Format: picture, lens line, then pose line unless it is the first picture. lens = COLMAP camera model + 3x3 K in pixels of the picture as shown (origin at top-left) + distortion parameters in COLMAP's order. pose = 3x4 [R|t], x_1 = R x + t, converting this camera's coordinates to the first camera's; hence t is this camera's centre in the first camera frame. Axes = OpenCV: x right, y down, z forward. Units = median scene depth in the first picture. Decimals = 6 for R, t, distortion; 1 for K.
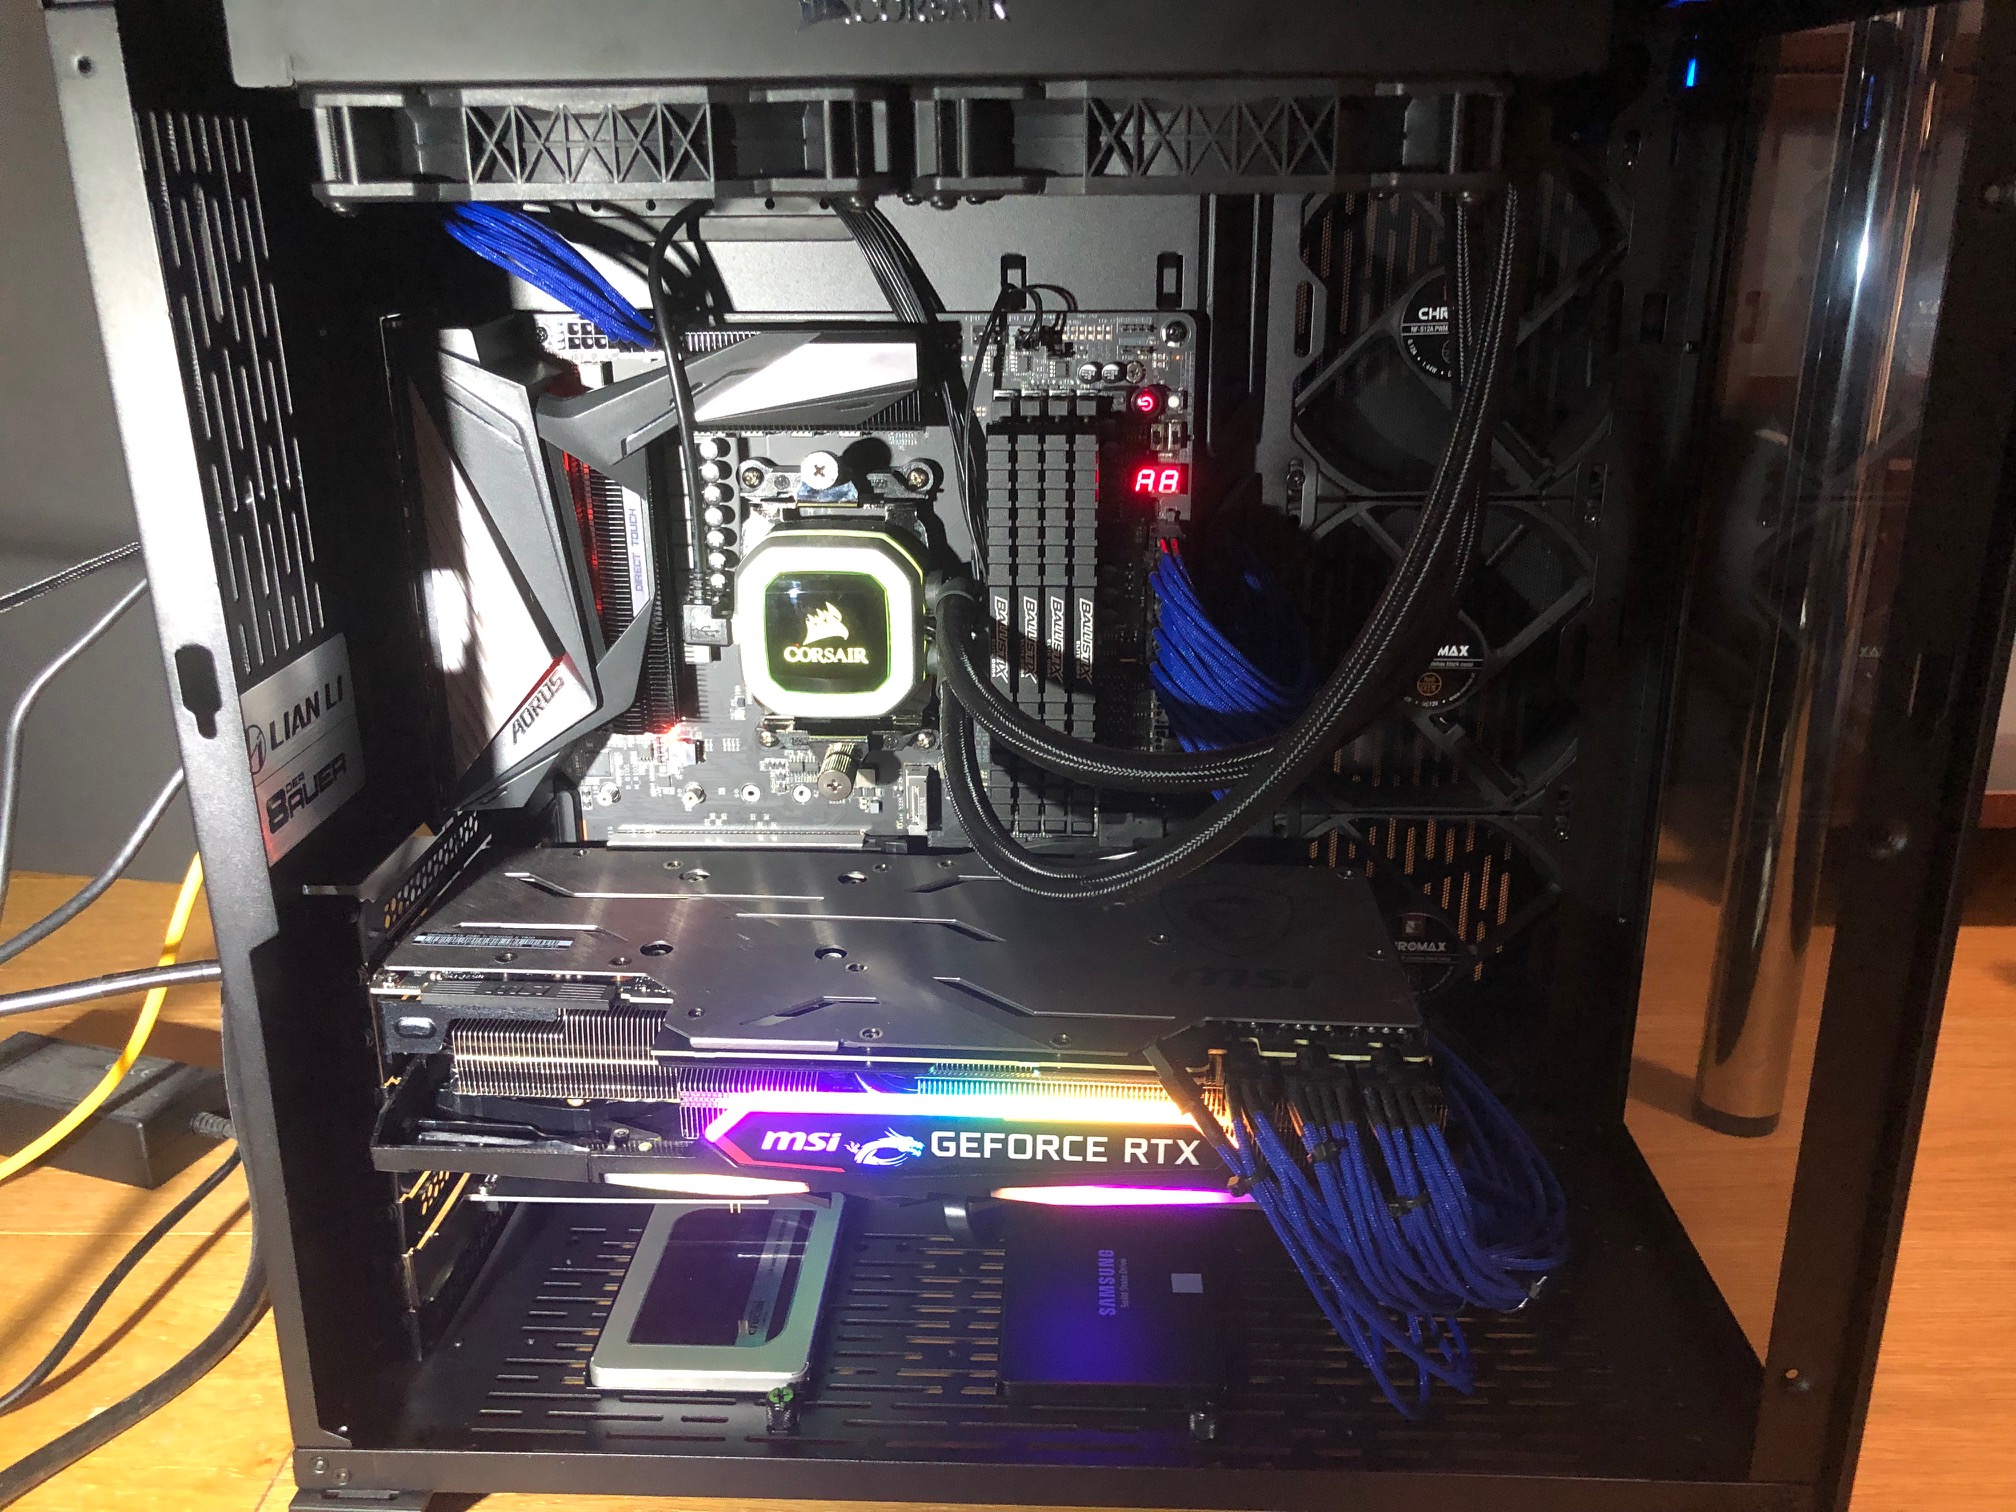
lens RADIAL K [[1751.2, 0, 1008.0], [0, 1751.2, 756.0], [0, 0, 1]] dist [0.081661, -0.003114]
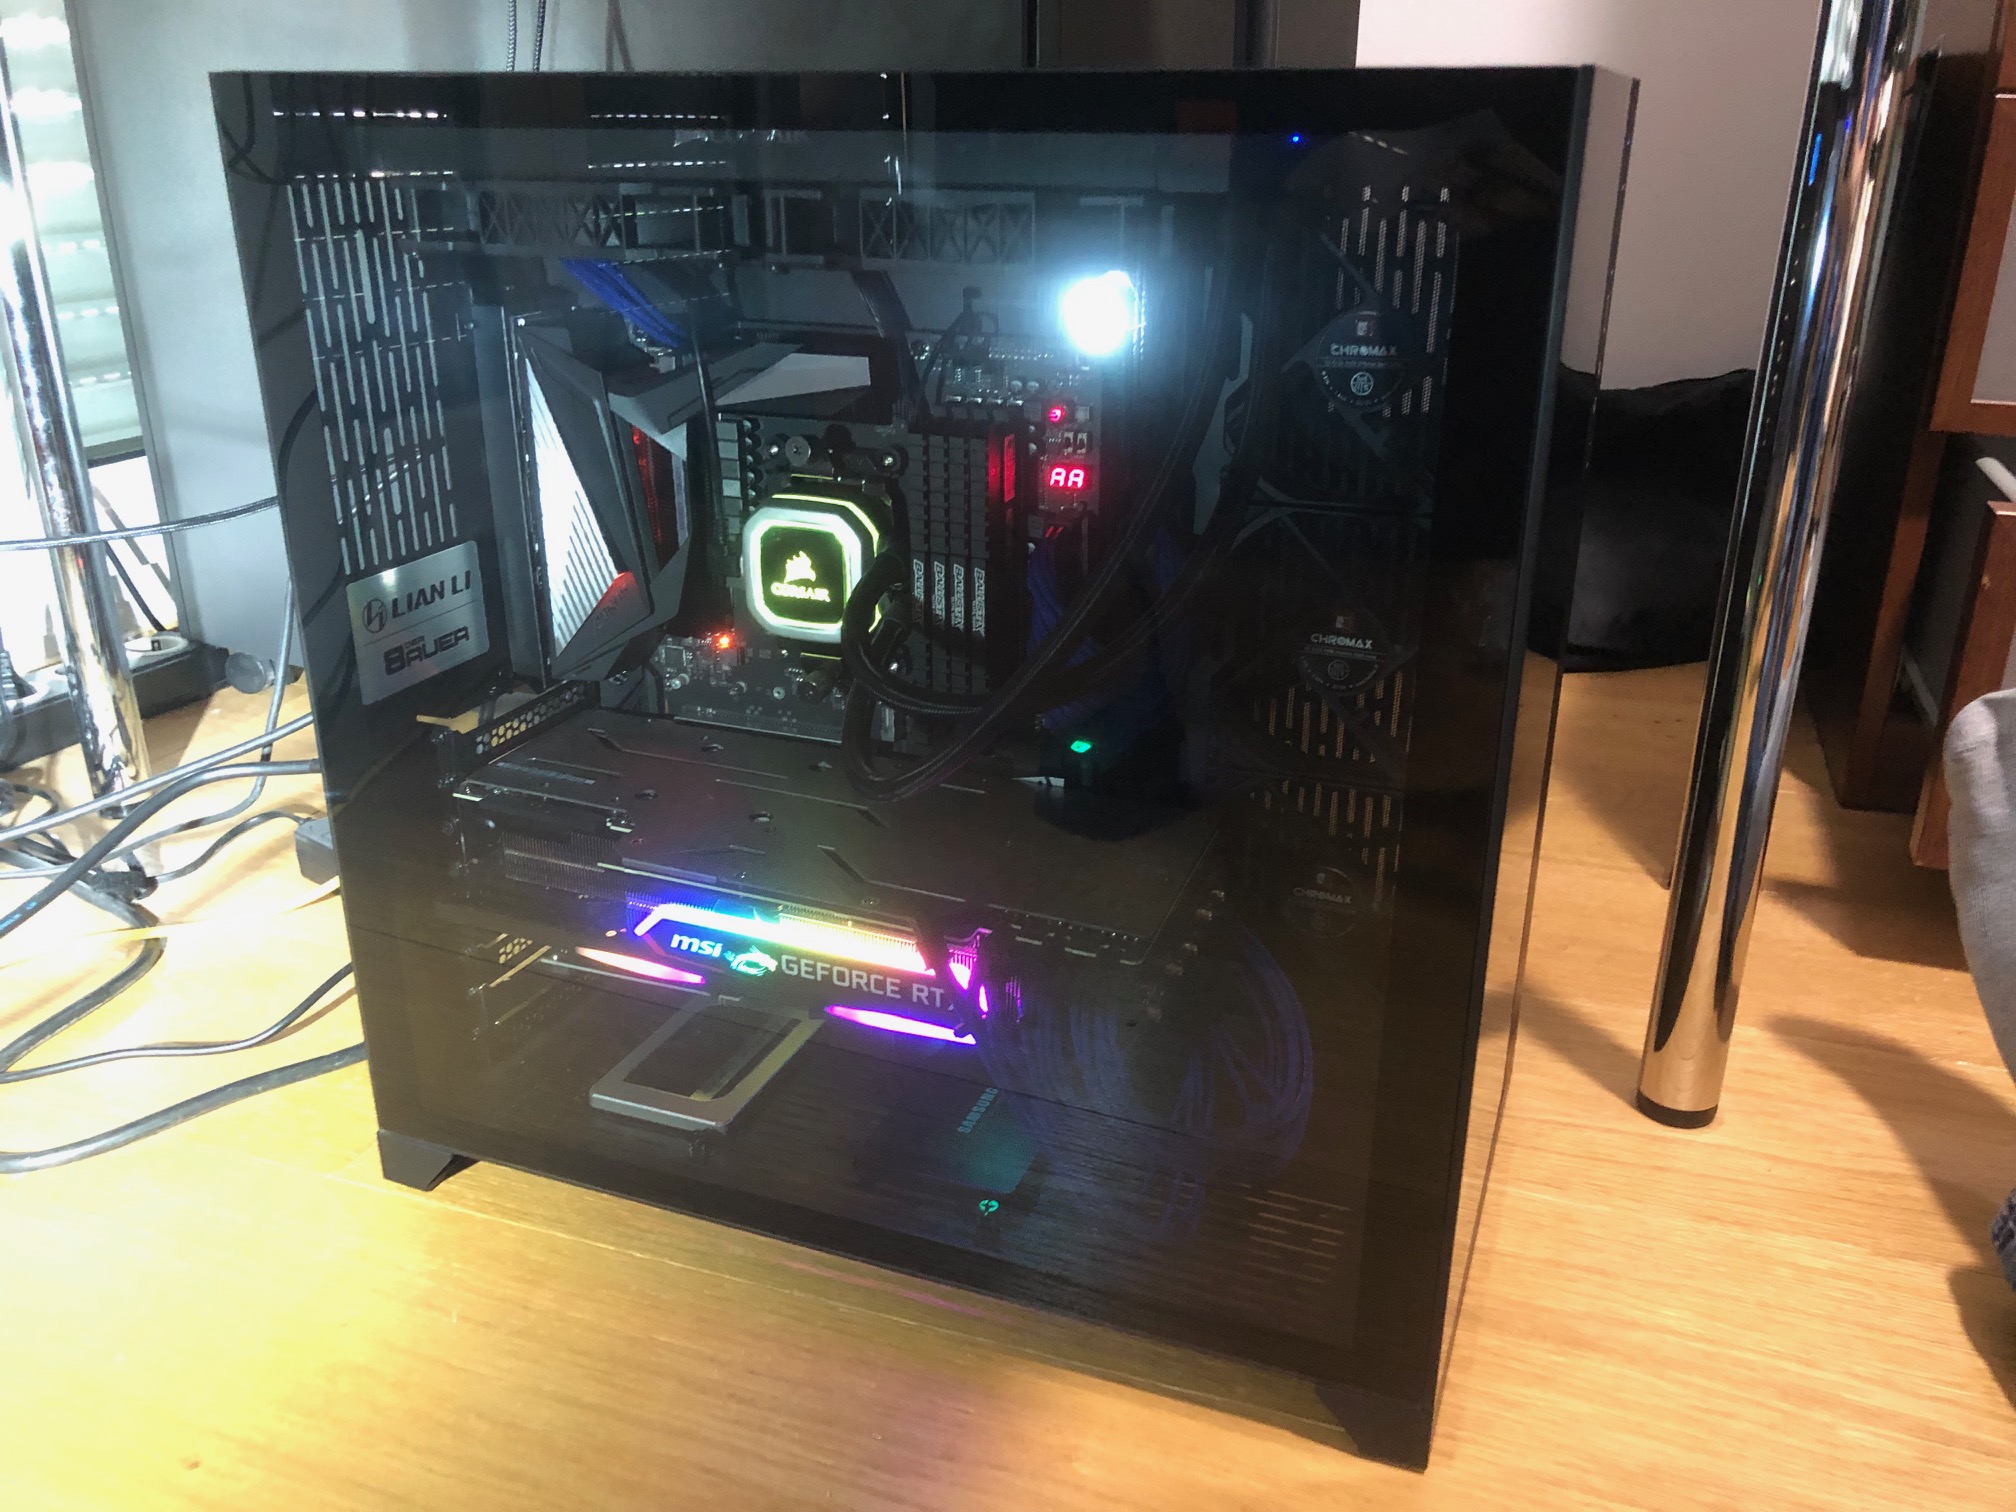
lens RADIAL K [[1751.2, 0, 1008.0], [0, 1751.2, 756.0], [0, 0, 1]] dist [0.081661, -0.003114]
pose [[0.939945, 0.129722, -0.315716, 0.479118], [-0.117168, 0.991387, 0.058512, -0.031607], [0.320587, -0.018006, 0.947048, -0.191615]]
